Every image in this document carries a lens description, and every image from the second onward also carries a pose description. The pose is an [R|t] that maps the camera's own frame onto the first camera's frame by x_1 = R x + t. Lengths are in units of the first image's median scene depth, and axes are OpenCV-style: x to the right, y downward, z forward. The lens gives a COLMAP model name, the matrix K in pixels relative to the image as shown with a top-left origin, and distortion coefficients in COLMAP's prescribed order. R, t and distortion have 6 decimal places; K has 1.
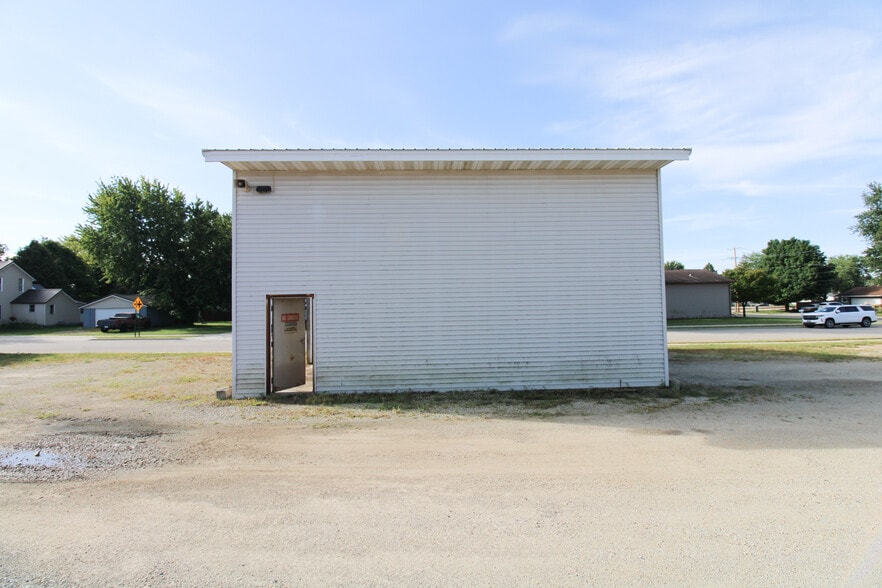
lens RADIAL K [[404.7, 0, 465.0], [0, 404.7, 278.8], [0, 0, 1]] dist [-0.011557, -0.006762]
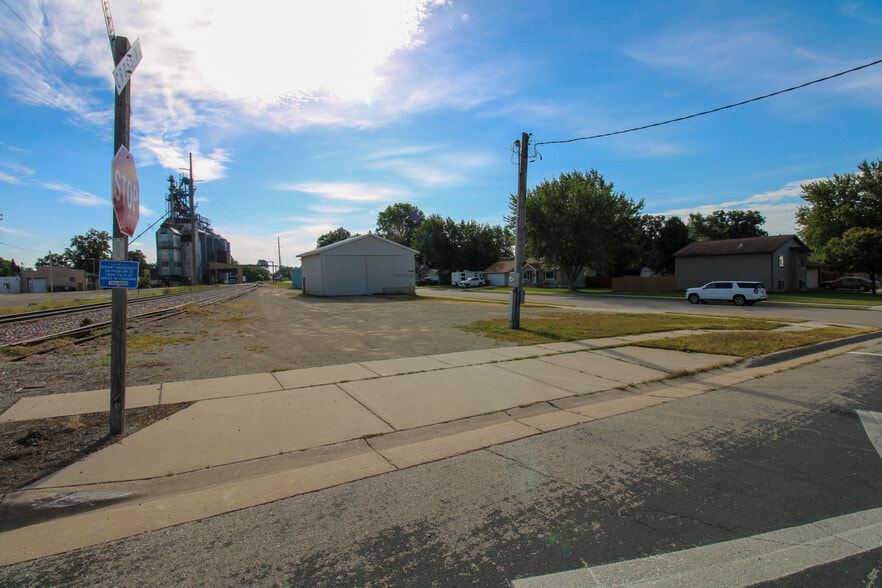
lens RADIAL K [[405.0, 0, 452.2], [0, 405.0, 290.6], [0, 0, 1]] dist [-0.007673, -0.008856]
pose [[0.507646, 0.041482, -0.860566, 1.472881], [0.061169, 0.994584, 0.084026, -0.032741], [0.859391, -0.095295, 0.502360, -0.042470]]
